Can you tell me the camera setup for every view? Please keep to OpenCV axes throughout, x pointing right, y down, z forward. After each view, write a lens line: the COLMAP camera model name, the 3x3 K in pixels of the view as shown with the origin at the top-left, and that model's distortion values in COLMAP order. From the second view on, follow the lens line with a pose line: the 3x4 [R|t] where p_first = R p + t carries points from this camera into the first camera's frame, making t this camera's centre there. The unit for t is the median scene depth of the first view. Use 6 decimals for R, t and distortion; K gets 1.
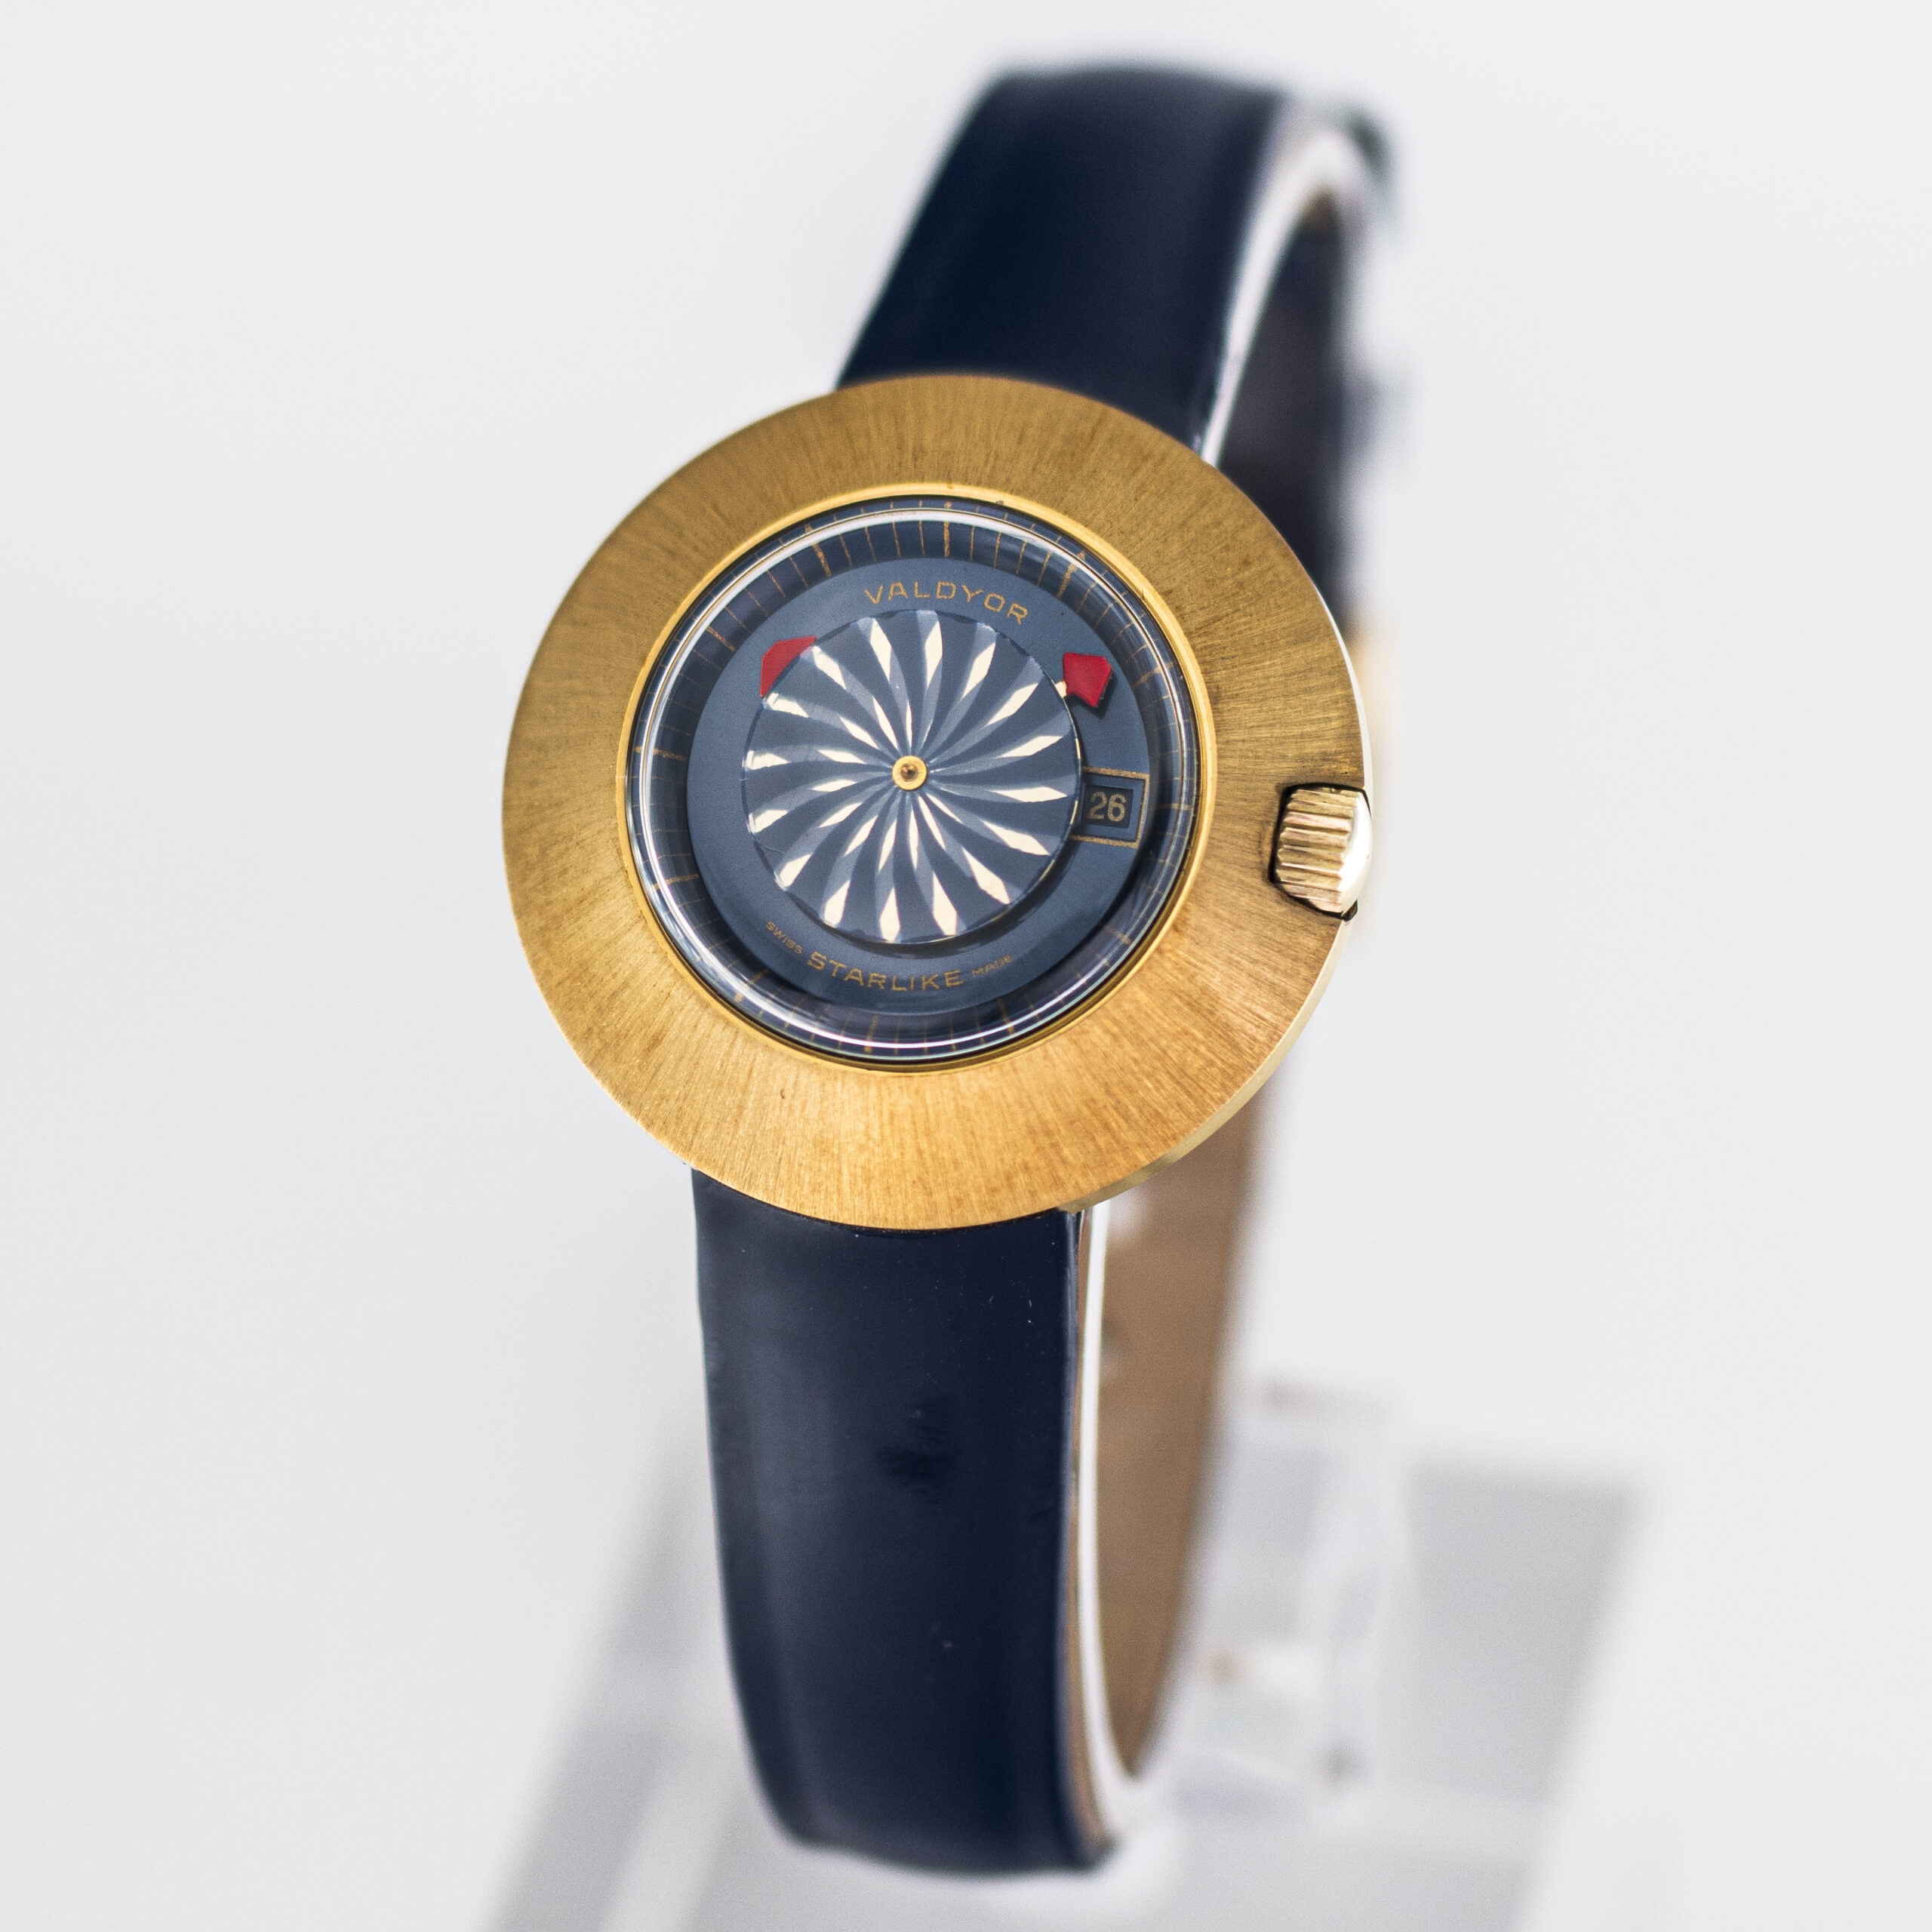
lens RADIAL K [[12407.4, 0, 966.0], [0, 12407.4, 966.0], [0, 0, 1]] dist [-0.263321, 1.337073]
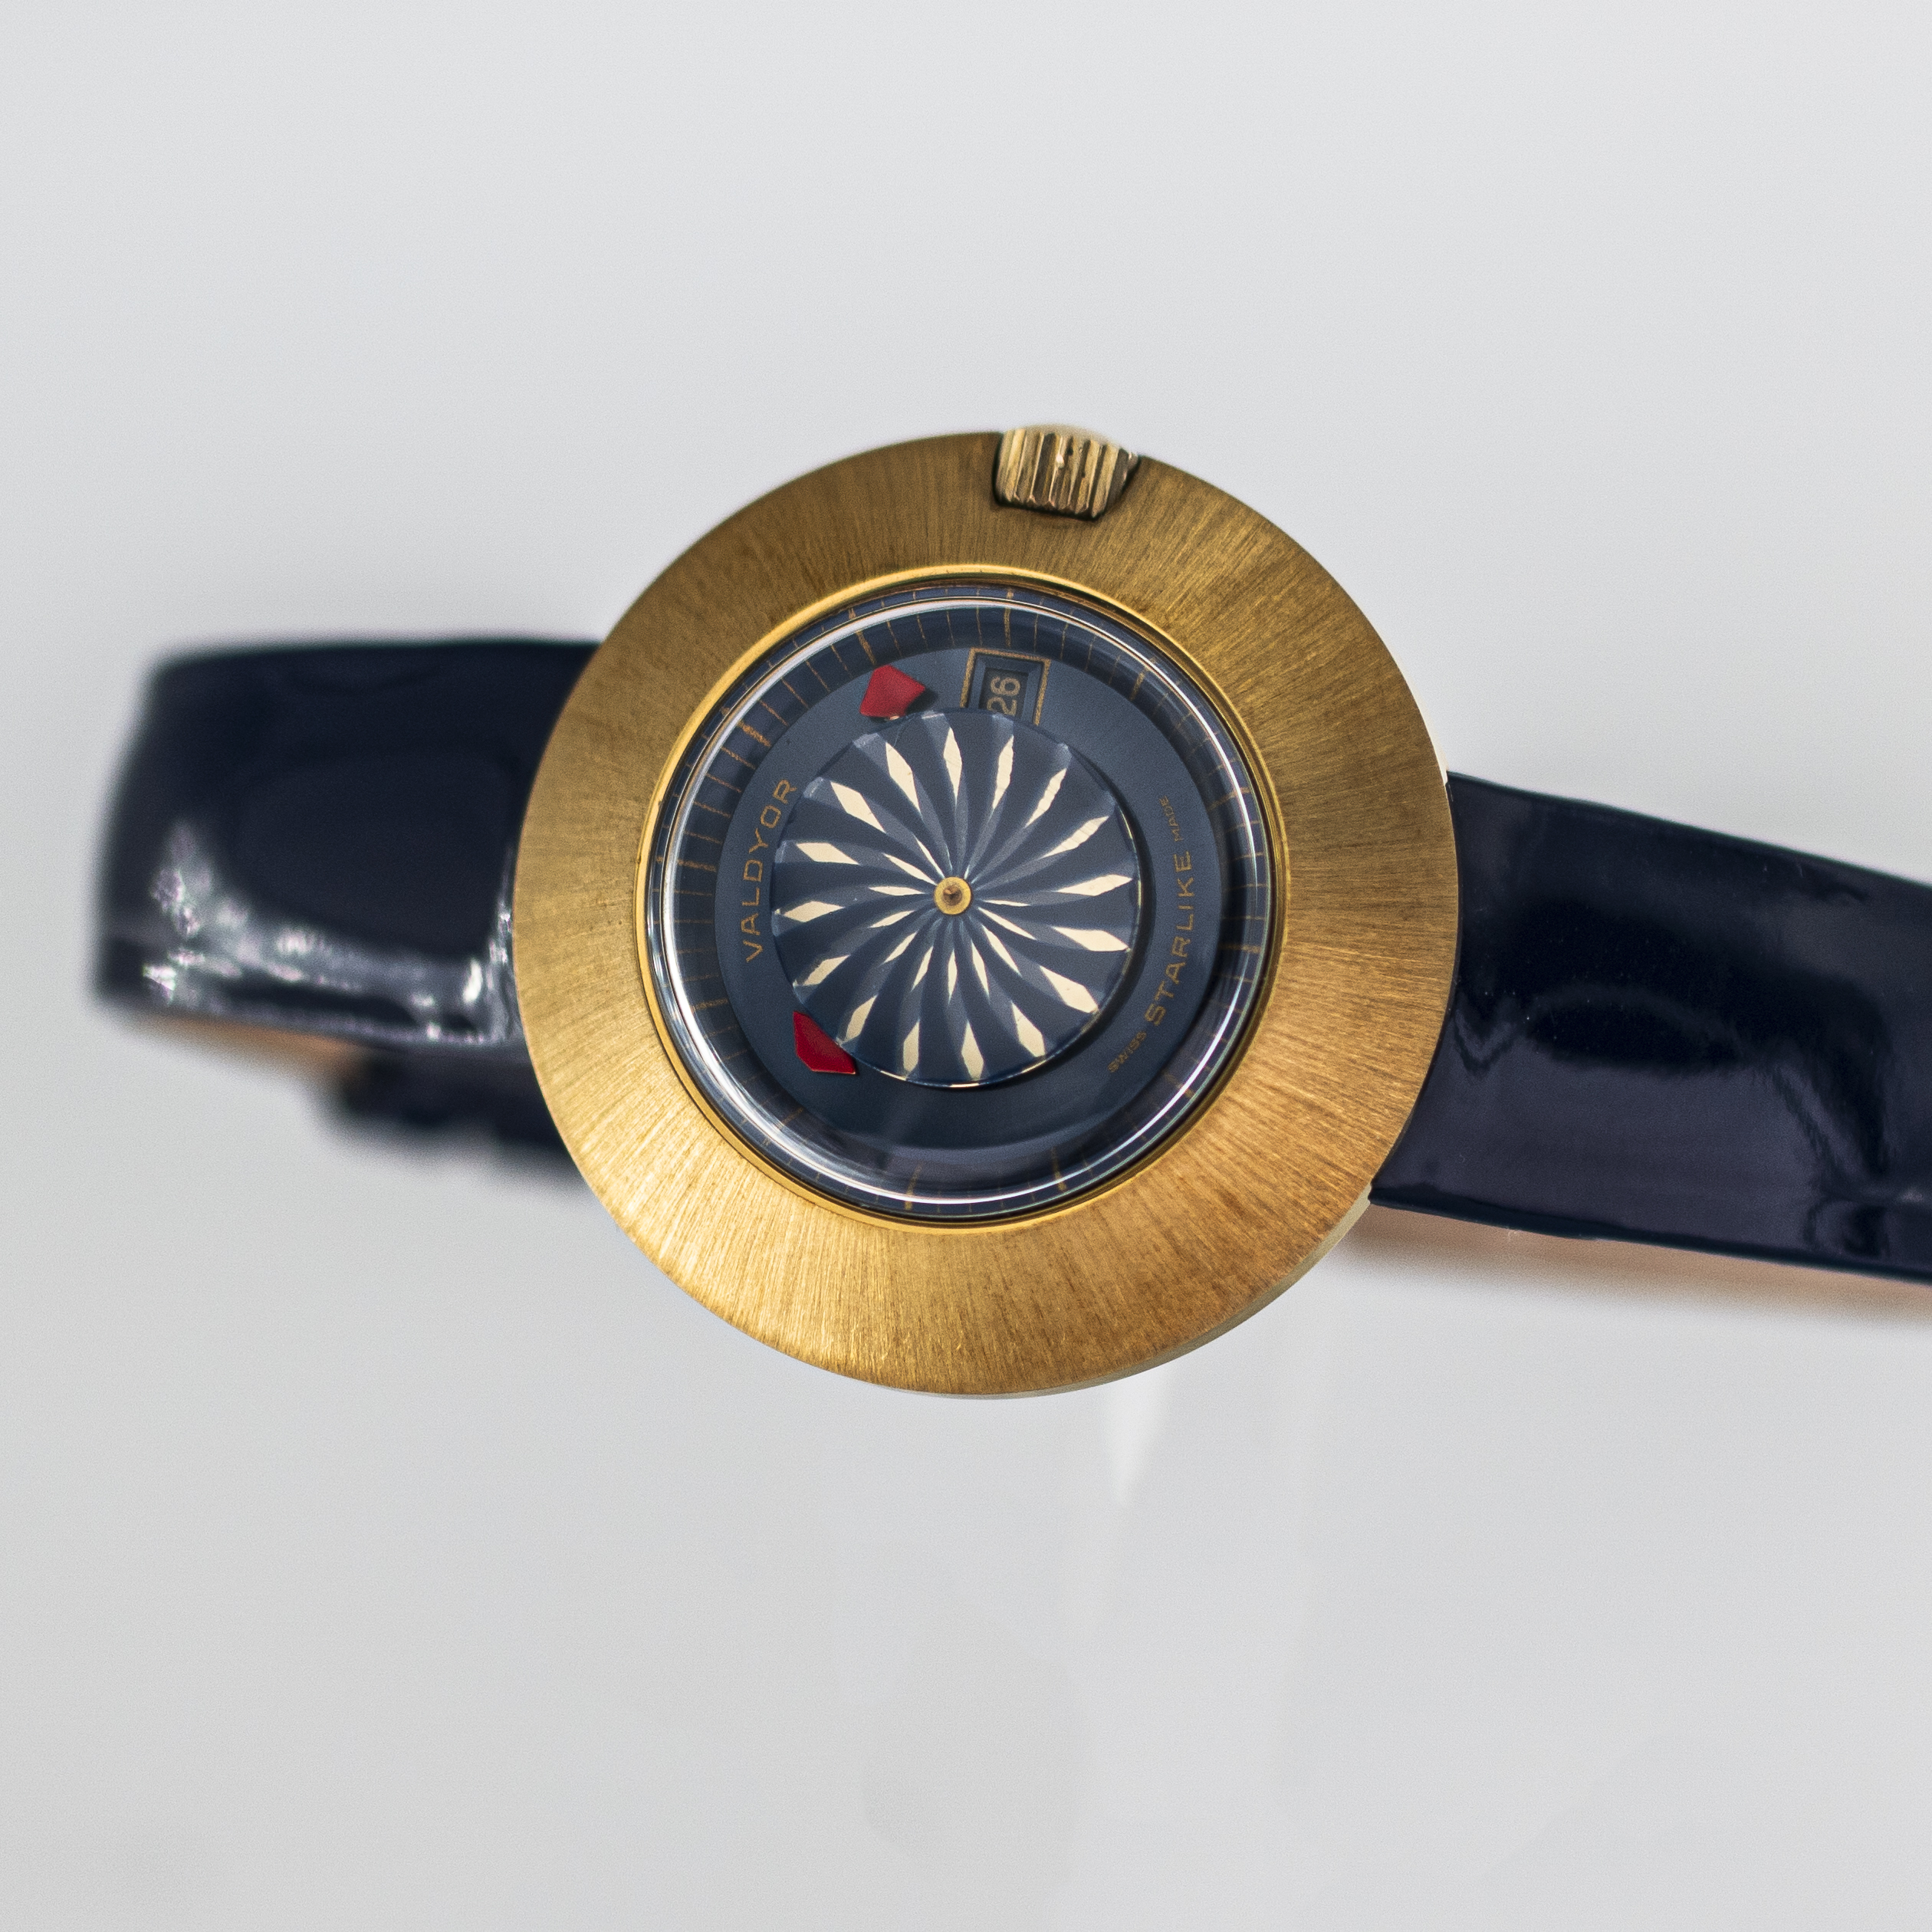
lens RADIAL K [[12407.4, 0, 966.0], [0, 12407.4, 966.0], [0, 0, 1]] dist [-0.263321, 1.337073]
pose [[0.063695, -0.960195, 0.271971, -0.254655], [0.997948, 0.059481, -0.023720, 0.007109], [0.006599, 0.272924, 0.962013, 0.132546]]
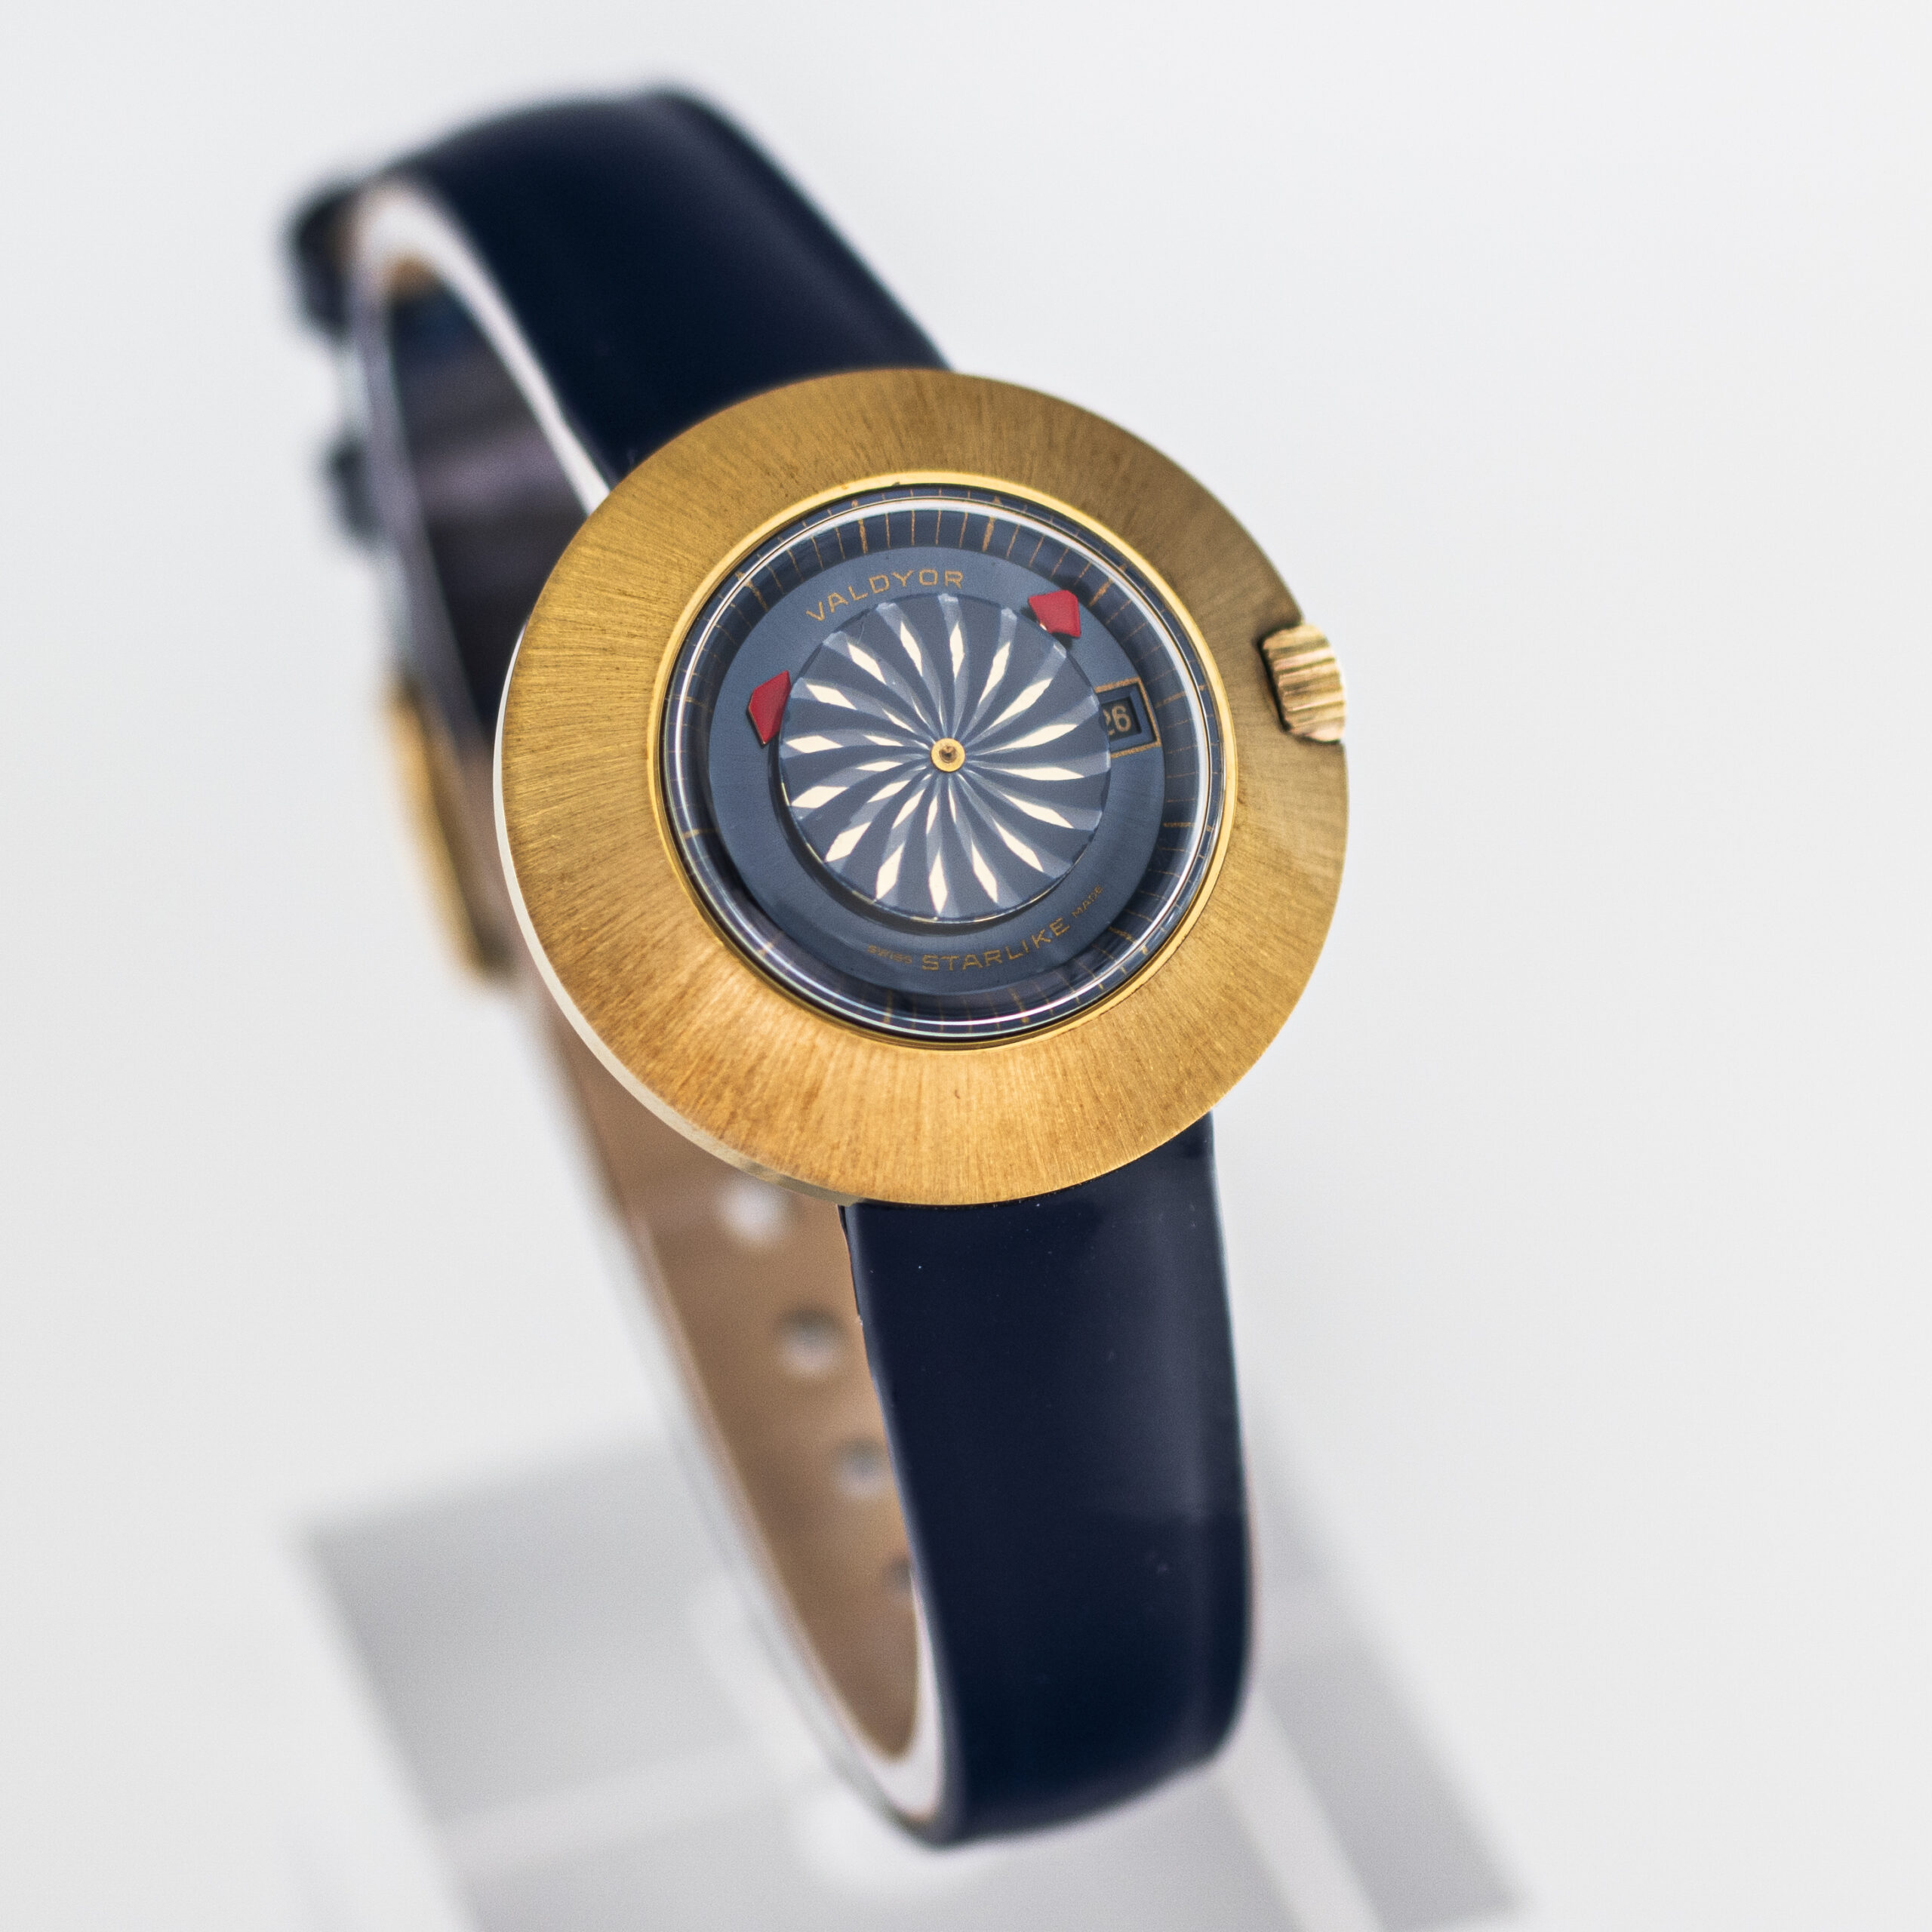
lens RADIAL K [[12407.4, 0, 966.0], [0, 12407.4, 966.0], [0, 0, 1]] dist [-0.263321, 1.337073]
pose [[0.832886, -0.355299, 0.424339, -0.440070], [0.362617, 0.929557, 0.066580, -0.066574], [-0.418103, 0.098418, 0.903052, 0.083582]]
